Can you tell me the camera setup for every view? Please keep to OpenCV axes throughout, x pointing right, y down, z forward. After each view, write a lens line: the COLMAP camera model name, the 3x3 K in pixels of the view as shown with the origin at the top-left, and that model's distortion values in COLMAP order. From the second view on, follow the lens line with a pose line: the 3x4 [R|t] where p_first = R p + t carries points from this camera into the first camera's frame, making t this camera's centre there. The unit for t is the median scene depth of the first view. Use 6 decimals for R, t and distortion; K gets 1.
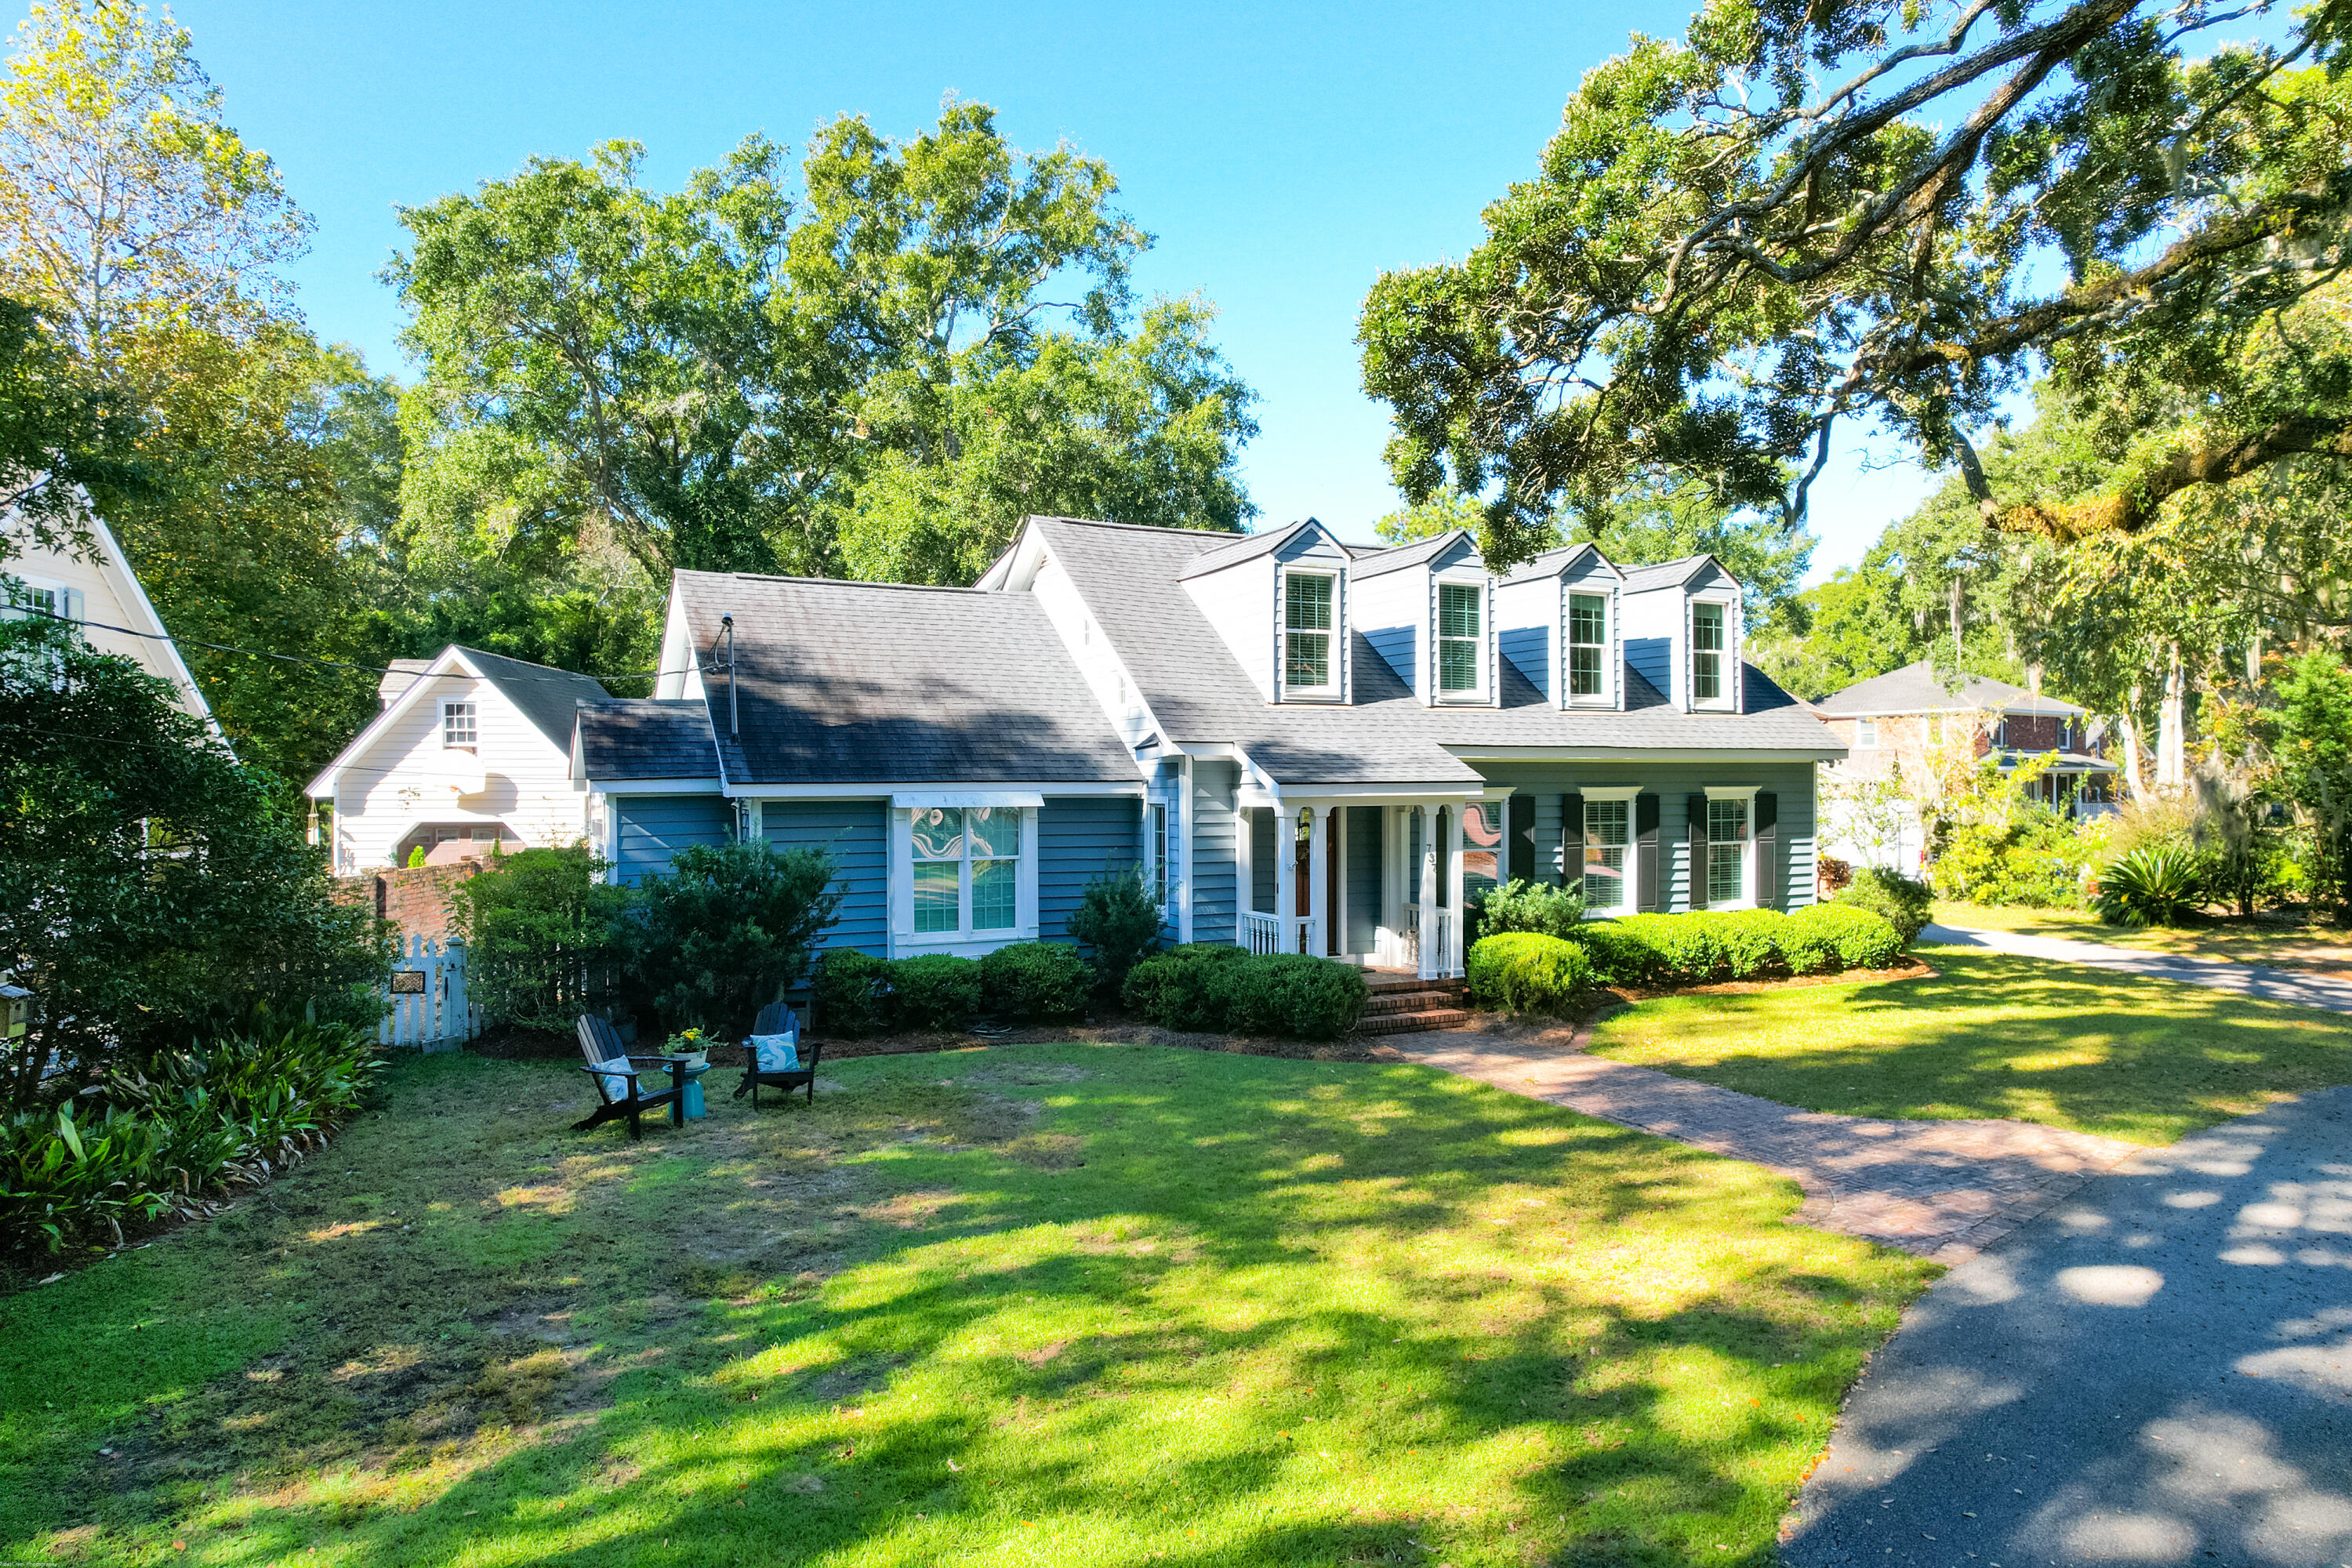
lens RADIAL K [[1516.1, 0, 1185.0], [0, 1516.1, 796.5], [0, 0, 1]] dist [-0.054644, 0.062384]
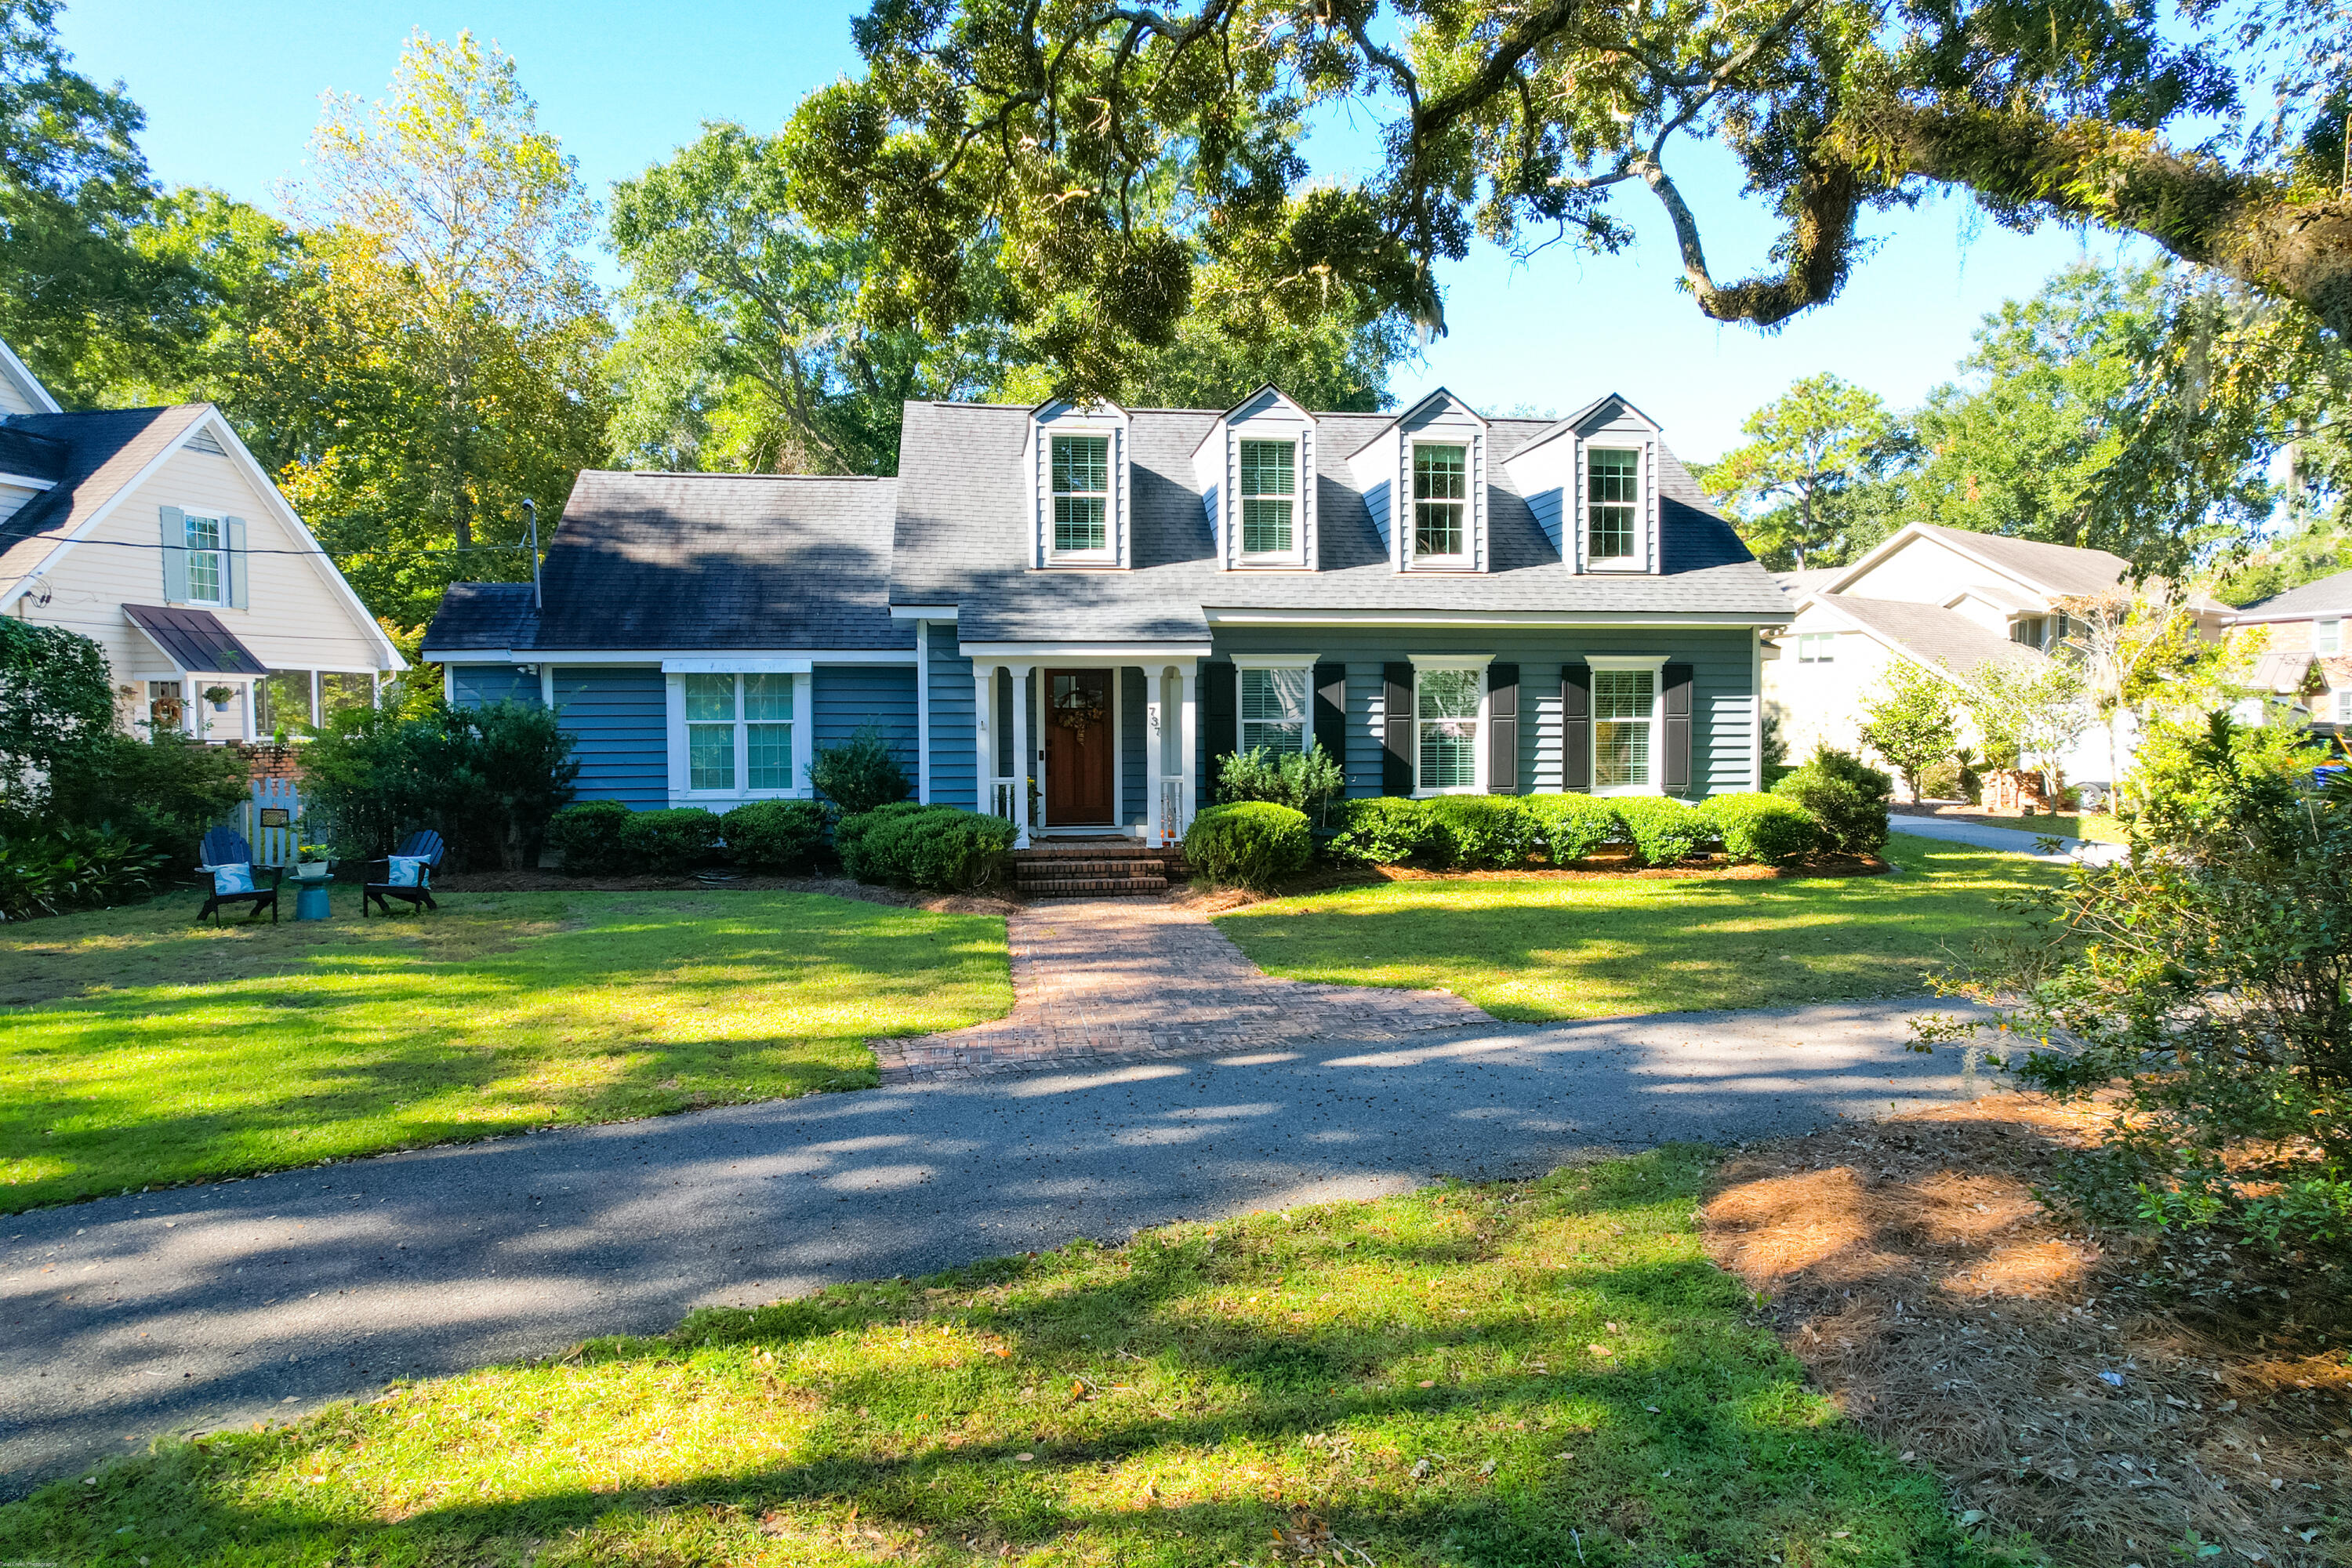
lens RADIAL K [[1516.1, 0, 1164.2], [0, 1516.1, 794.8], [0, 0, 1]] dist [-0.054644, 0.062384]
pose [[0.941256, 0.015655, -0.337332, 0.424446], [-0.002463, 0.999217, 0.039499, 0.042257], [0.337686, -0.036348, 0.940557, 0.080564]]
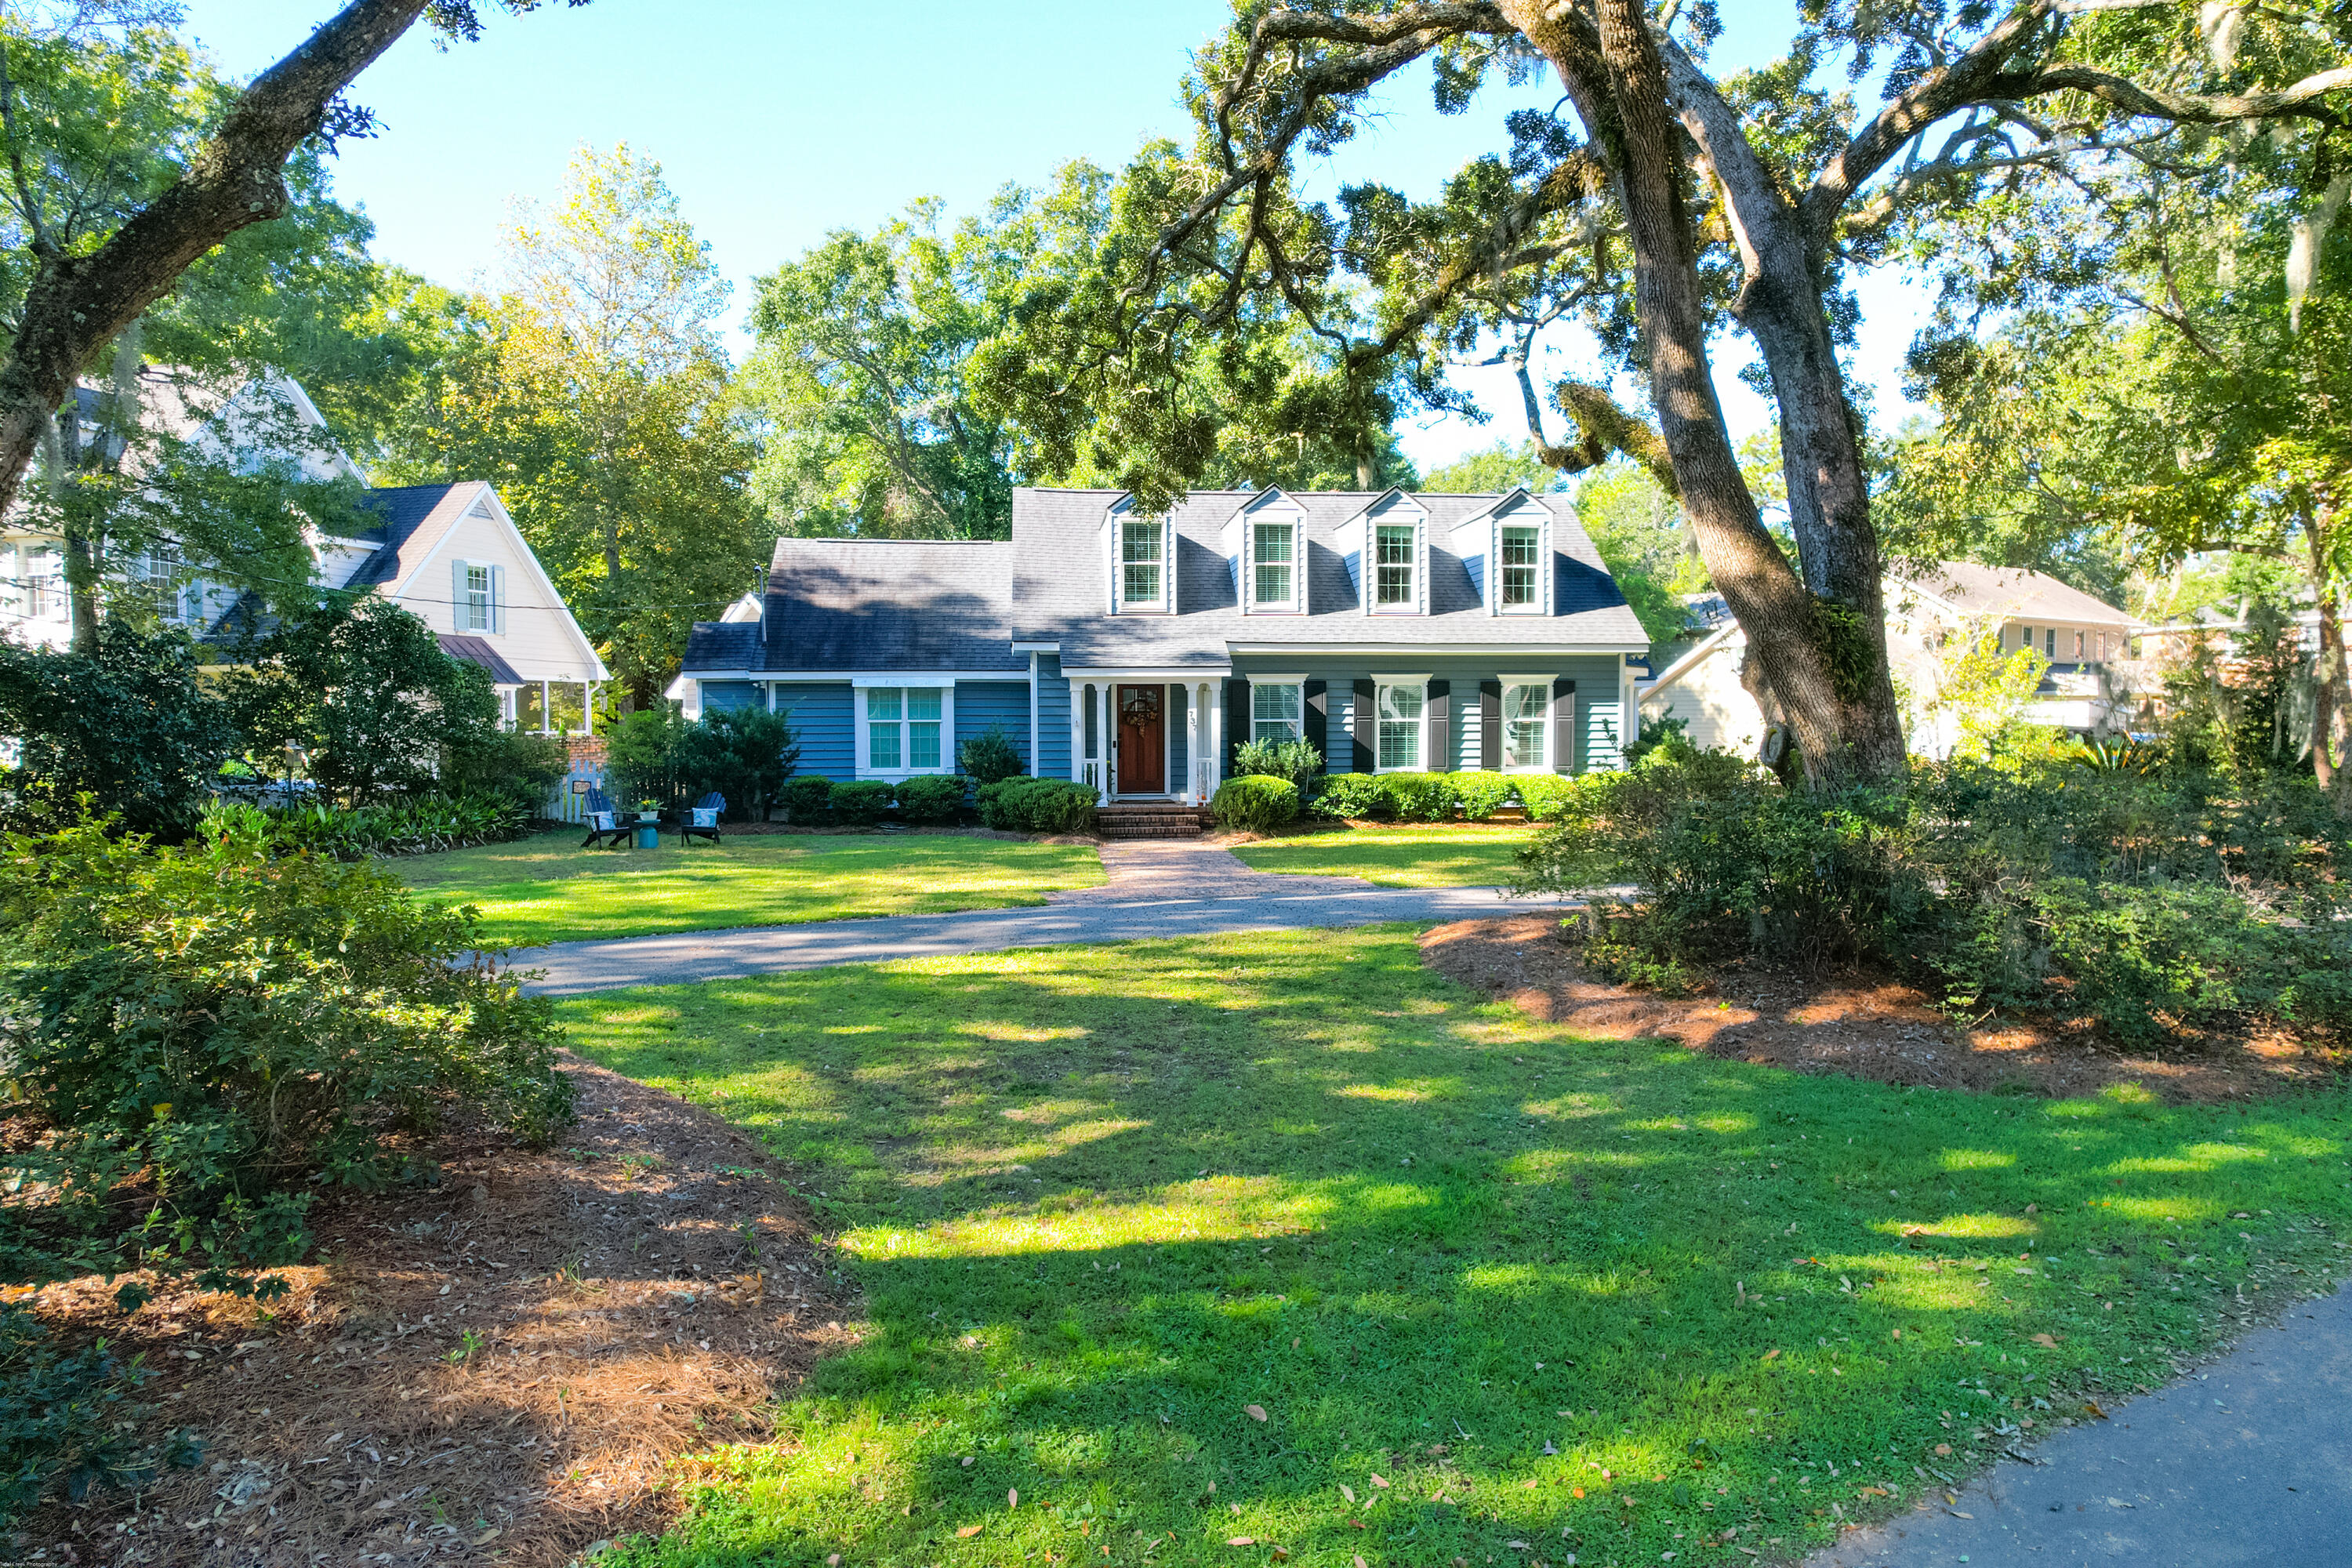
lens RADIAL K [[1516.1, 0, 1157.8], [0, 1516.1, 806.7], [0, 0, 1]] dist [-0.054644, 0.062384]
pose [[0.928850, 0.021080, -0.369855, 0.566082], [-0.003413, 0.998824, 0.048357, 0.045090], [0.370440, -0.043655, 0.927830, -0.286227]]
